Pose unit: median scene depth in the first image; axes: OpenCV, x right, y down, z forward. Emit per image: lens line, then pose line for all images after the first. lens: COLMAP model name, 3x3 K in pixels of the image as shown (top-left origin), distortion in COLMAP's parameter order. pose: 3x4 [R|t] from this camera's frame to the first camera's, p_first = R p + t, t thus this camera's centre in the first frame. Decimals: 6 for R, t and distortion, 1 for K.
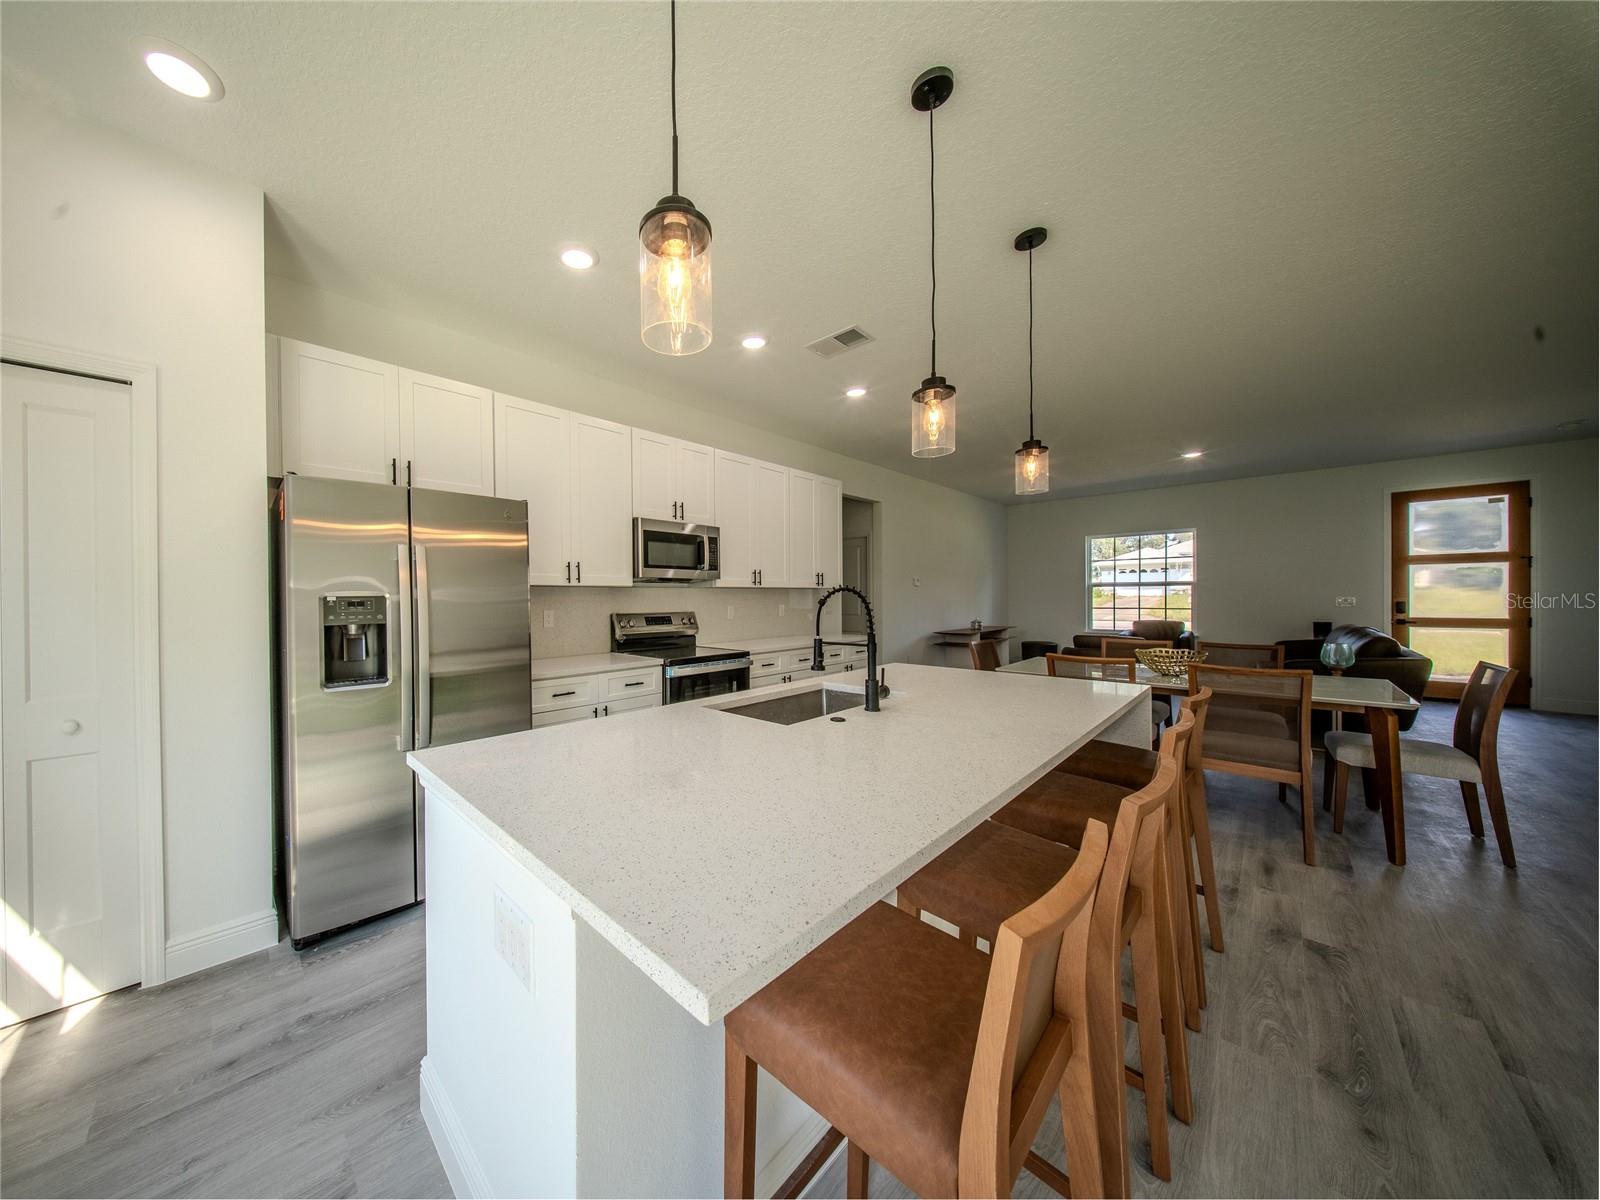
lens RADIAL K [[527.3, 0, 688.1], [0, 527.3, 601.4], [0, 0, 1]] dist [-0.002448, -0.001102]
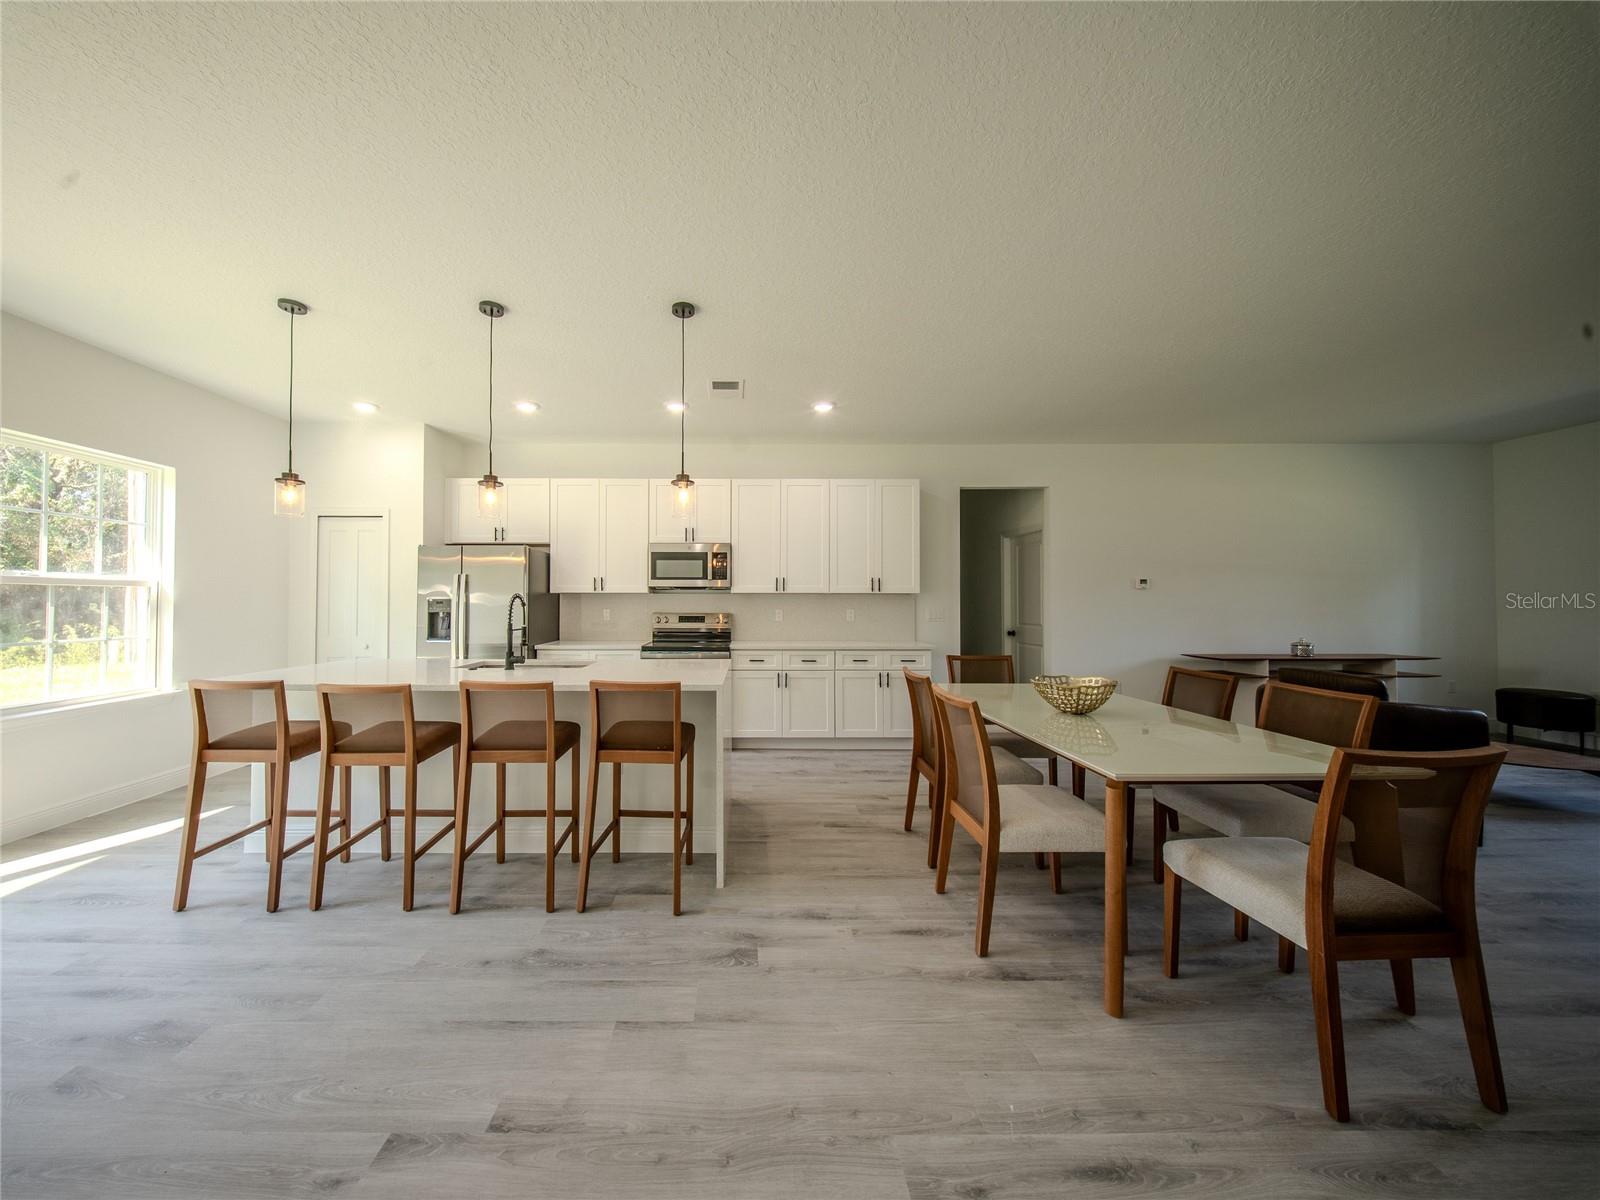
lens RADIAL K [[527.3, 0, 798.9], [0, 527.3, 599.0], [0, 0, 1]] dist [-0.002448, -0.001102]
pose [[0.733557, 0.003928, -0.679616, 1.160648], [-0.013650, 0.999867, -0.008955, -0.006327], [0.679491, 0.015846, 0.733513, 0.255033]]
